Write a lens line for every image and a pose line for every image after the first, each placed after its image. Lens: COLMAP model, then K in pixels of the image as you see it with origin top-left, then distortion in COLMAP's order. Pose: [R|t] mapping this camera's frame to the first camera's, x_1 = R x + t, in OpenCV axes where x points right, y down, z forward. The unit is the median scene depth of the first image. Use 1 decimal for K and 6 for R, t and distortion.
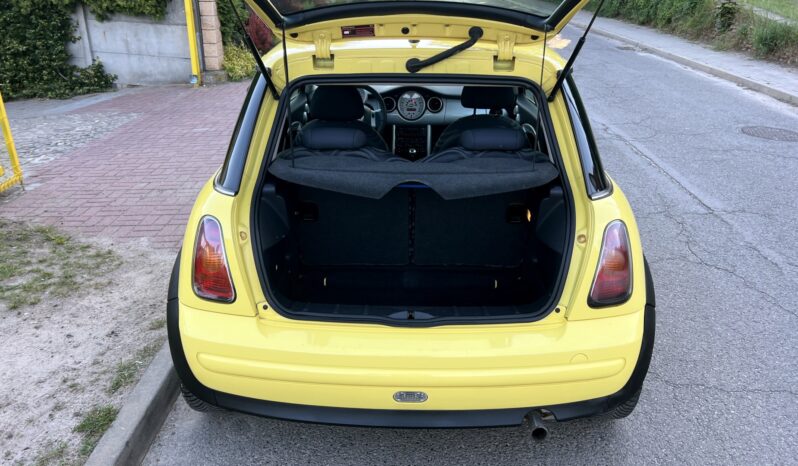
lens RADIAL K [[626.2, 0, 399.0], [0, 626.2, 233.0], [0, 0, 1]] dist [0.043455, -0.043298]
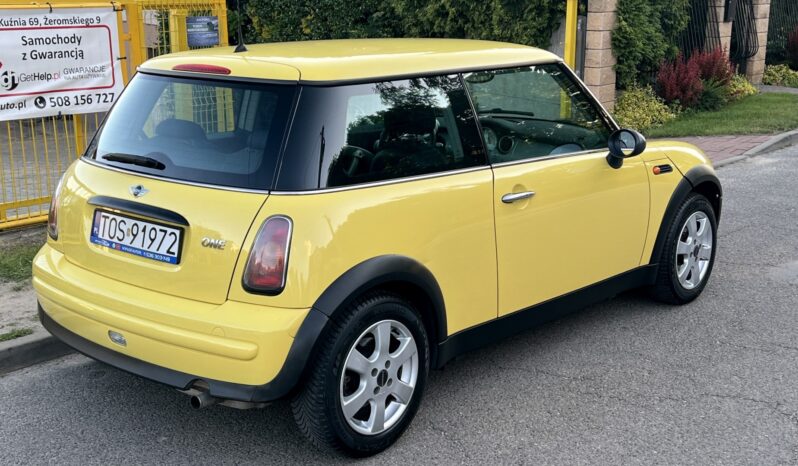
lens RADIAL K [[1046.4, 0, 394.7], [0, 1046.4, 233.7], [0, 0, 1]] dist [0.198610, -0.571145]
pose [[0.763675, 0.141456, -0.629913, 0.447330], [-0.245208, 0.966138, -0.080318, 0.029206], [0.597221, 0.215796, 0.772502, -0.069404]]
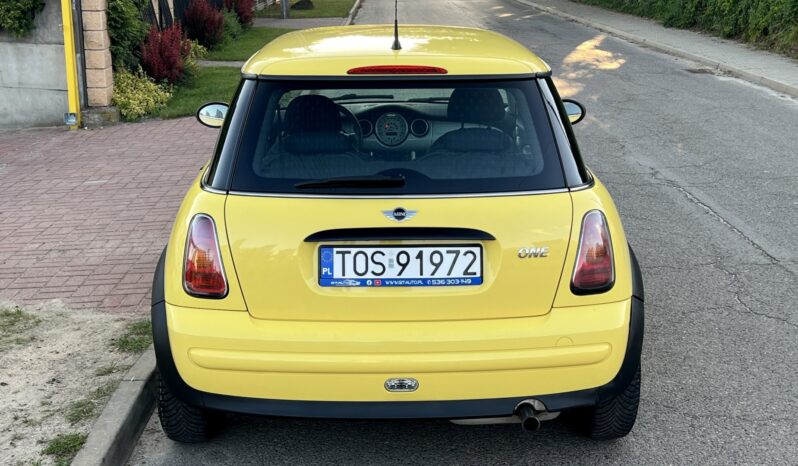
lens RADIAL K [[1046.4, 0, 394.7], [0, 1046.4, 233.7], [0, 0, 1]] dist [0.198610, -0.571145]
pose [[0.999416, -0.016491, 0.029939, -0.011095], [0.020567, 0.989743, -0.141372, 0.071548], [-0.027301, 0.141905, 0.989504, -0.197312]]
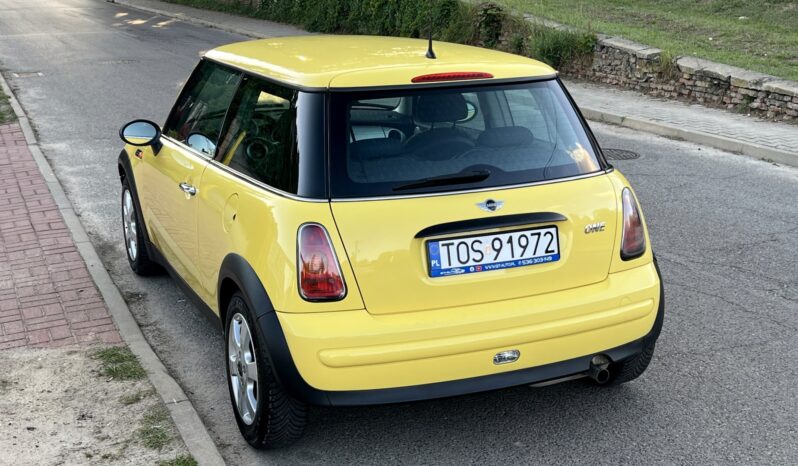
lens RADIAL K [[1046.4, 0, 394.7], [0, 1046.4, 233.7], [0, 0, 1]] dist [0.198610, -0.571145]
pose [[0.915085, -0.114613, 0.386631, -0.241555], [0.169471, 0.979286, -0.110807, 0.060459], [-0.365922, 0.166920, 0.915554, -0.193283]]
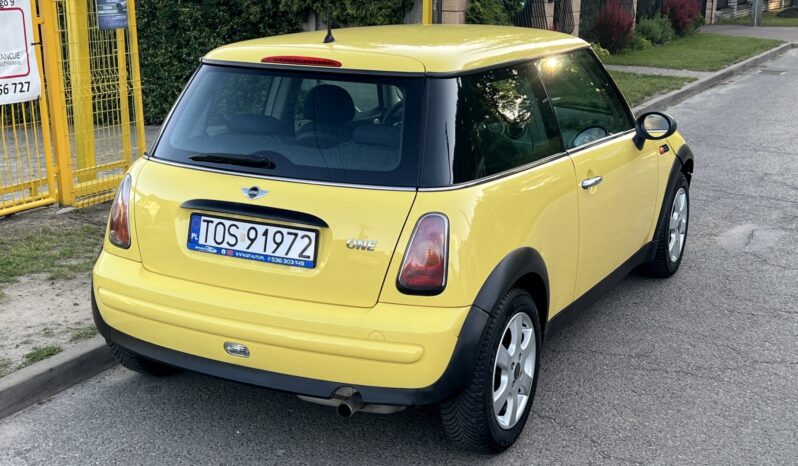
lens RADIAL K [[1046.4, 0, 394.7], [0, 1046.4, 233.7], [0, 0, 1]] dist [0.198610, -0.571145]
pose [[0.894564, 0.113817, -0.432204, 0.286029], [-0.176913, 0.978221, -0.108564, 0.059066], [0.410435, 0.173580, 0.895217, -0.156731]]
